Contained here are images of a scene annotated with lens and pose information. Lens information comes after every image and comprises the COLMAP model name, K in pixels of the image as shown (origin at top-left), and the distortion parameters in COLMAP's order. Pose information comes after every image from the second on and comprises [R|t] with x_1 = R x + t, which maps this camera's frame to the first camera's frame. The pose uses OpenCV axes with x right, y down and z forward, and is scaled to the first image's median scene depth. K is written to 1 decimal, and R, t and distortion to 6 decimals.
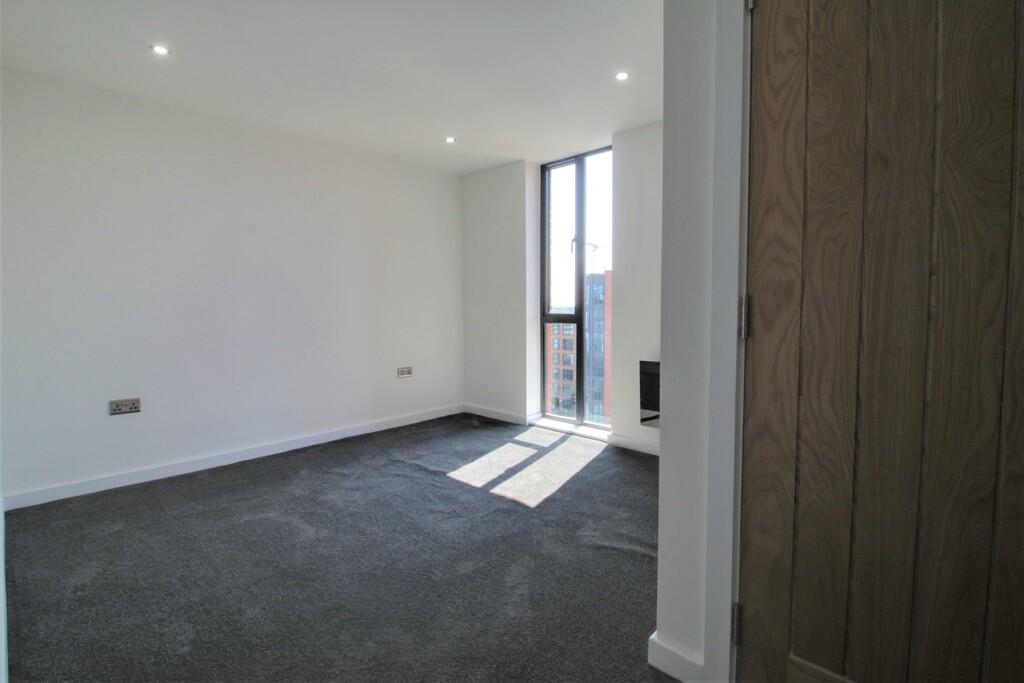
lens RADIAL K [[448.4, 0, 510.9], [0, 448.4, 332.3], [0, 0, 1]] dist [-0.009899, -0.002190]
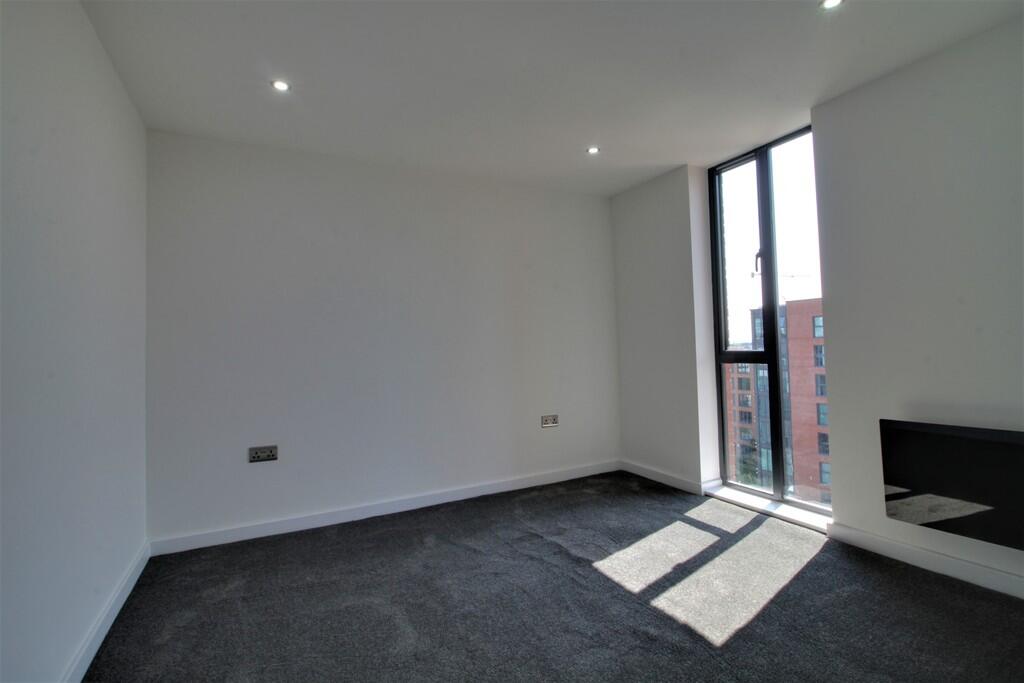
lens RADIAL K [[448.4, 0, 520.3], [0, 448.4, 333.1], [0, 0, 1]] dist [-0.009899, -0.002190]
pose [[0.943875, -0.031117, -0.328833, 0.002193], [0.003349, 0.996403, -0.084674, -0.010639], [0.330285, 0.078820, 0.940585, 0.181879]]
